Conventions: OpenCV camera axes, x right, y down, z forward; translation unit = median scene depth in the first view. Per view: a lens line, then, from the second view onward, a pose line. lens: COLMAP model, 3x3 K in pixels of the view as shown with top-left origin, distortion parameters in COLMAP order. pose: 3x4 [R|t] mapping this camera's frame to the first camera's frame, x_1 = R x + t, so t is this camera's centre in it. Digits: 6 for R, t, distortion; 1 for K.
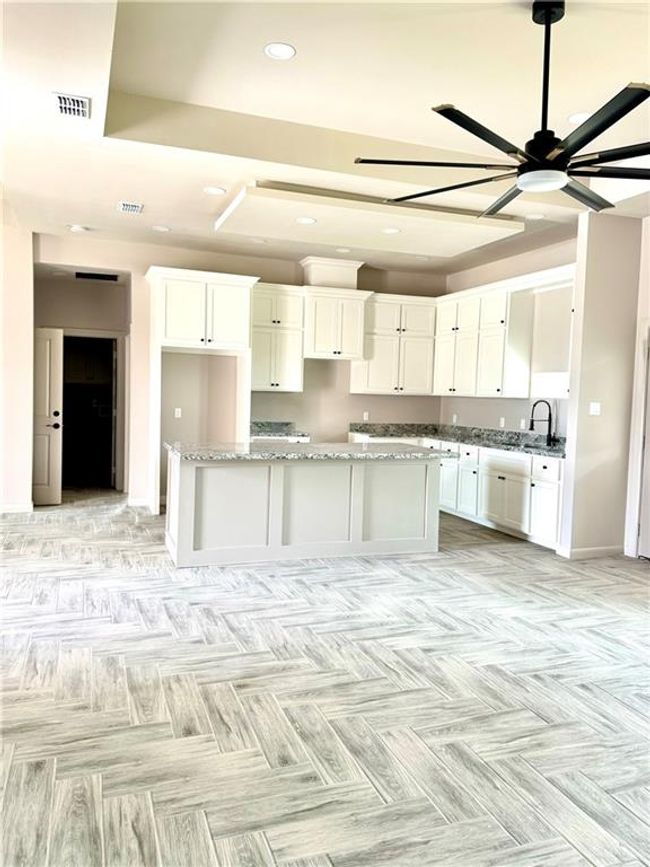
lens RADIAL K [[638.5, 0, 325.0], [0, 638.5, 433.5], [0, 0, 1]] dist [0.093472, -0.139629]
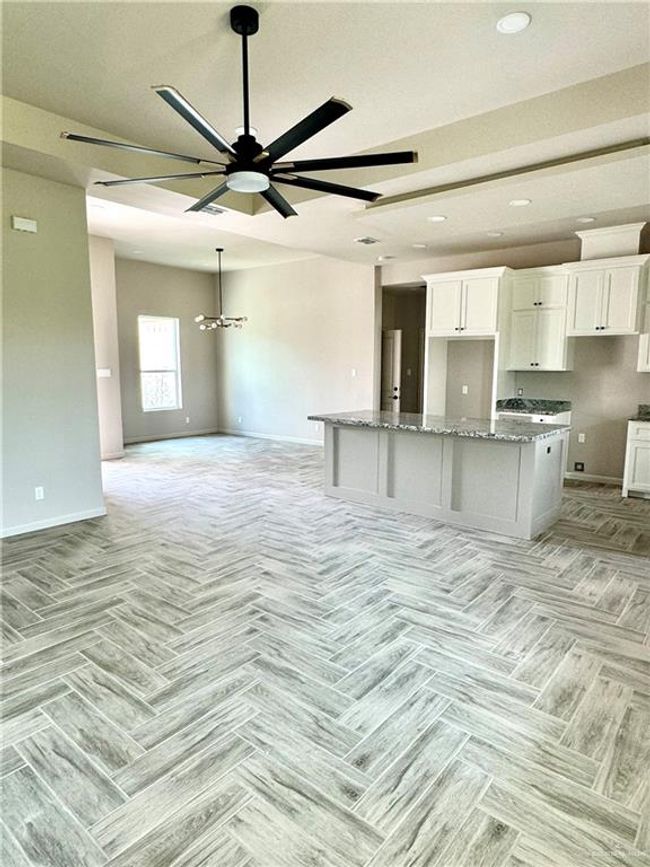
lens RADIAL K [[524.5, 0, 325.0], [0, 524.5, 433.5], [0, 0, 1]] dist [-0.001646, -0.001152]
pose [[0.504732, 0.086636, -0.858918, 0.887198], [-0.047694, 0.996230, 0.072460, -0.015723], [0.861958, 0.004393, 0.506961, 0.471816]]
